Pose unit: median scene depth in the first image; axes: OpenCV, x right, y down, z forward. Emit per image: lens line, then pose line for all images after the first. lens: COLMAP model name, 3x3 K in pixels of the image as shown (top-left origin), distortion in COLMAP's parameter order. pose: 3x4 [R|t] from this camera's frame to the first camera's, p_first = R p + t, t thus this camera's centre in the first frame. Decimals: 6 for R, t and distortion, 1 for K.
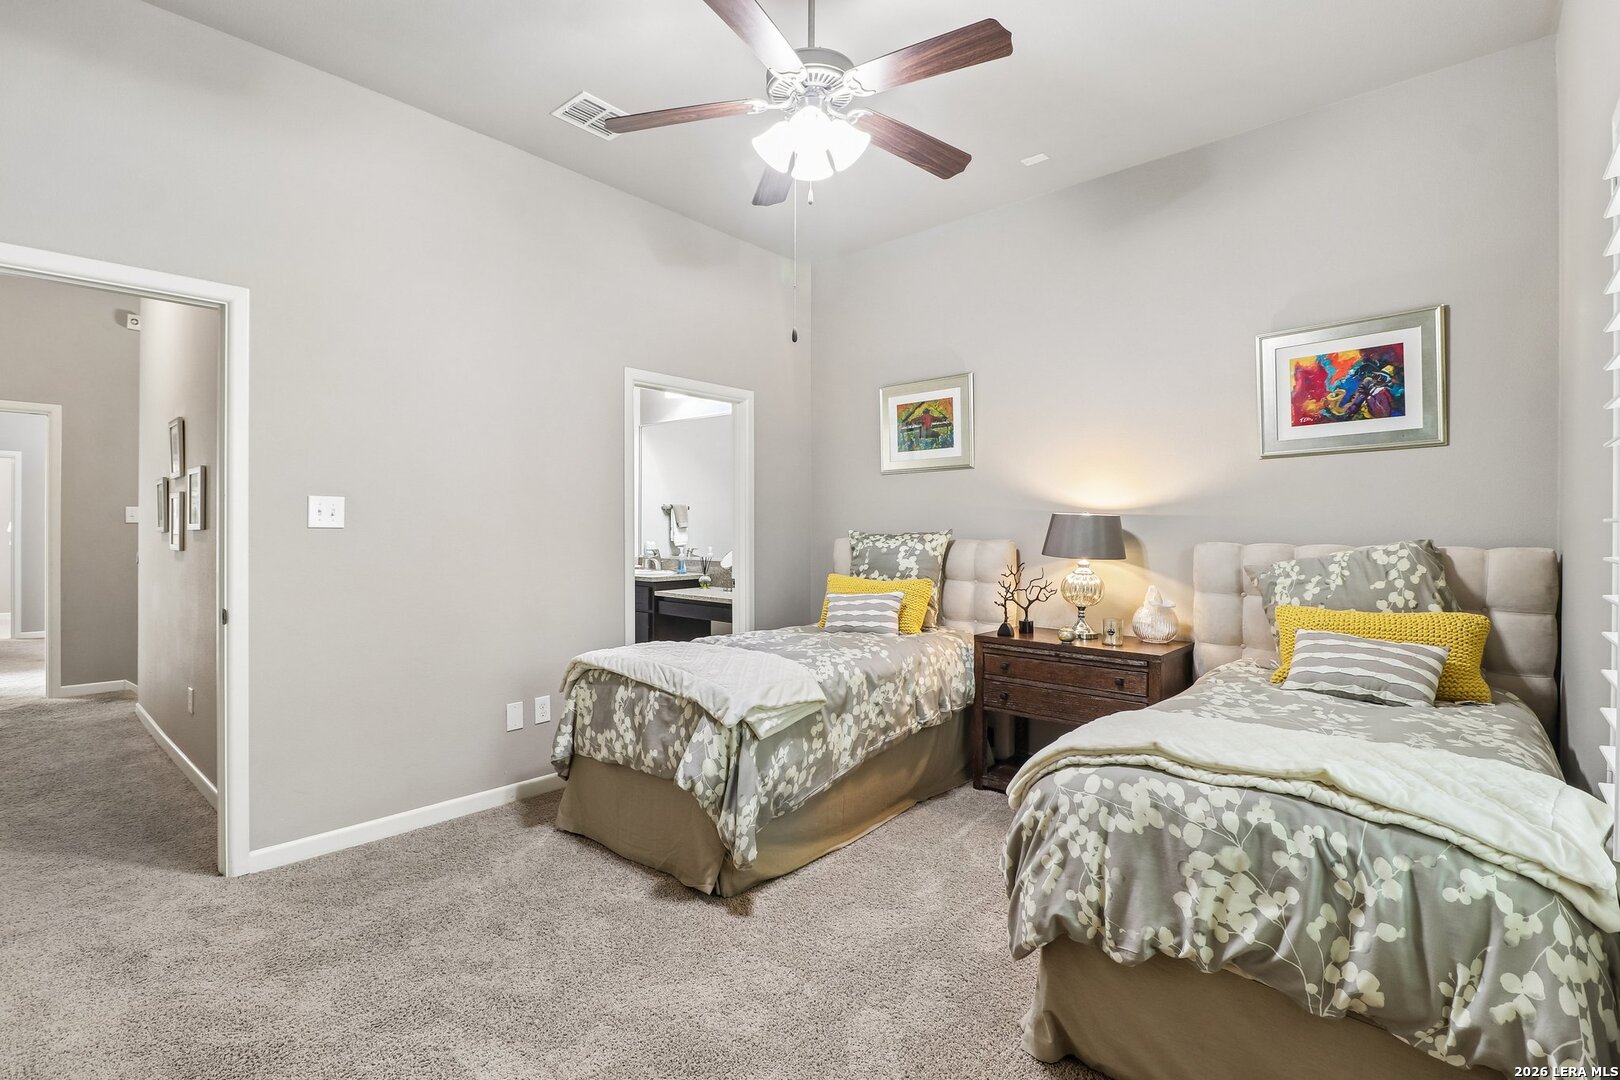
lens RADIAL K [[756.9, 0, 802.2], [0, 756.9, 533.7], [0, 0, 1]] dist [0.017676, 0.002723]
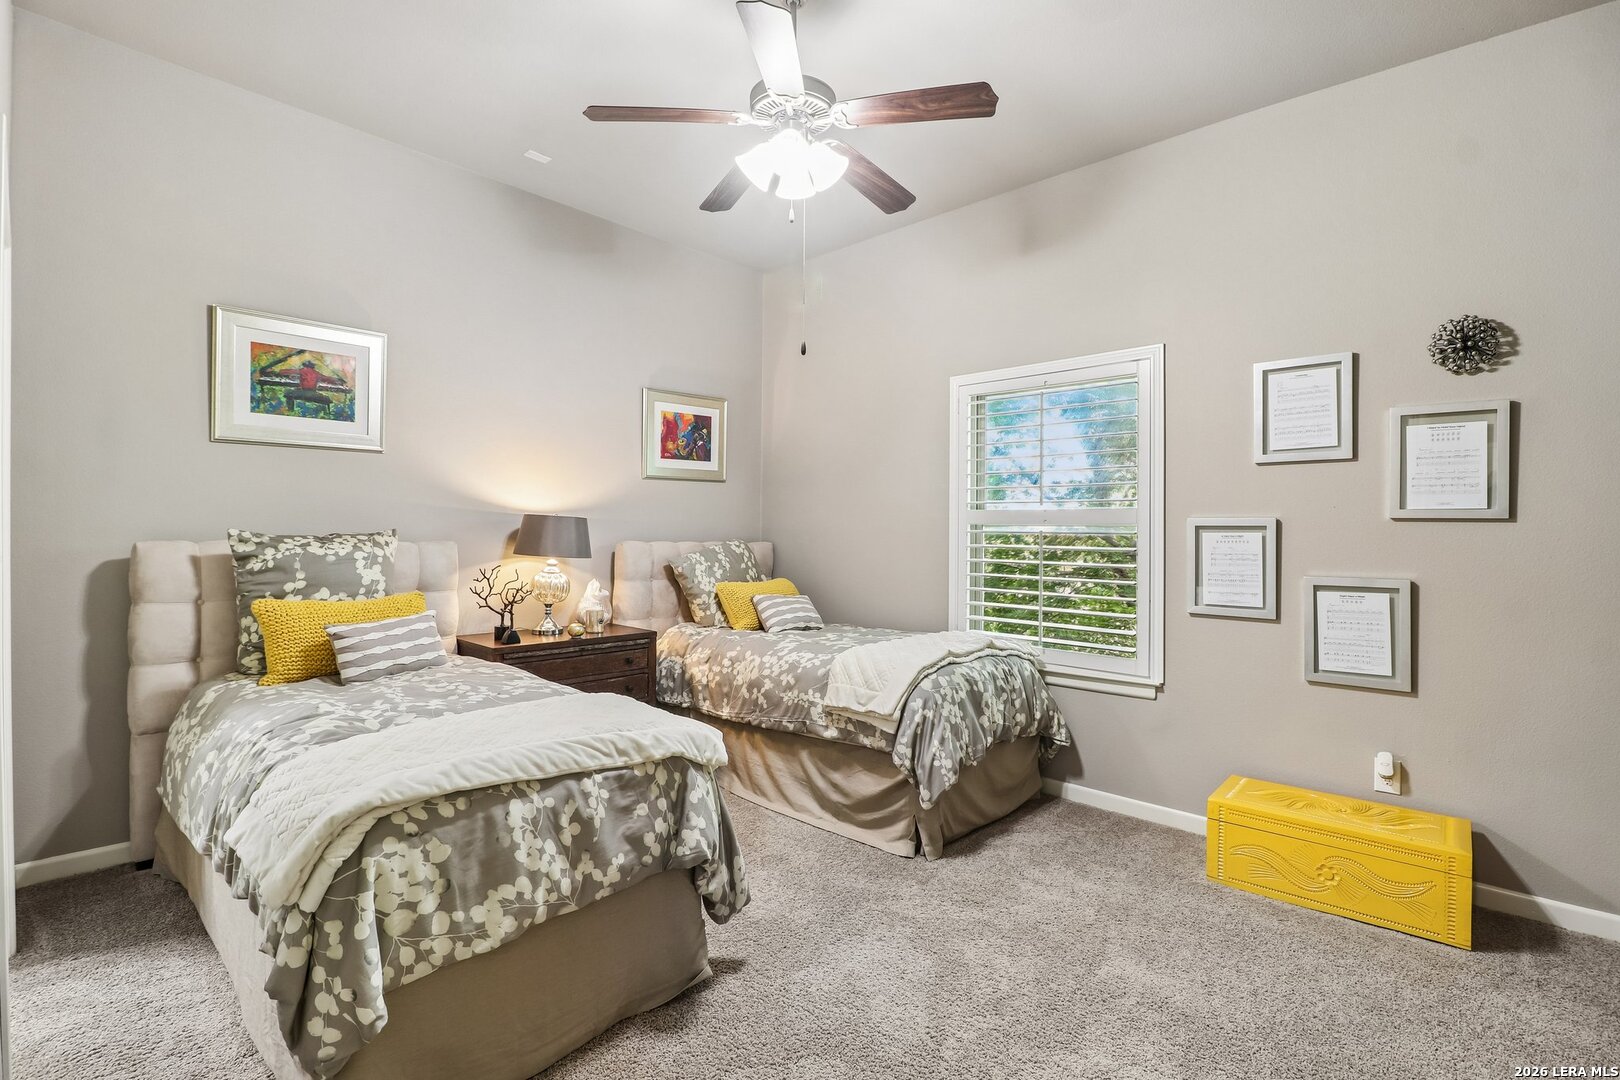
lens RADIAL K [[756.9, 0, 798.9], [0, 756.9, 531.8], [0, 0, 1]] dist [0.017676, 0.002723]
pose [[0.038349, -0.003101, 0.999260, -0.791589], [-0.007364, 0.999967, 0.003386, -0.011532], [-0.999237, -0.007489, 0.038325, 0.729734]]
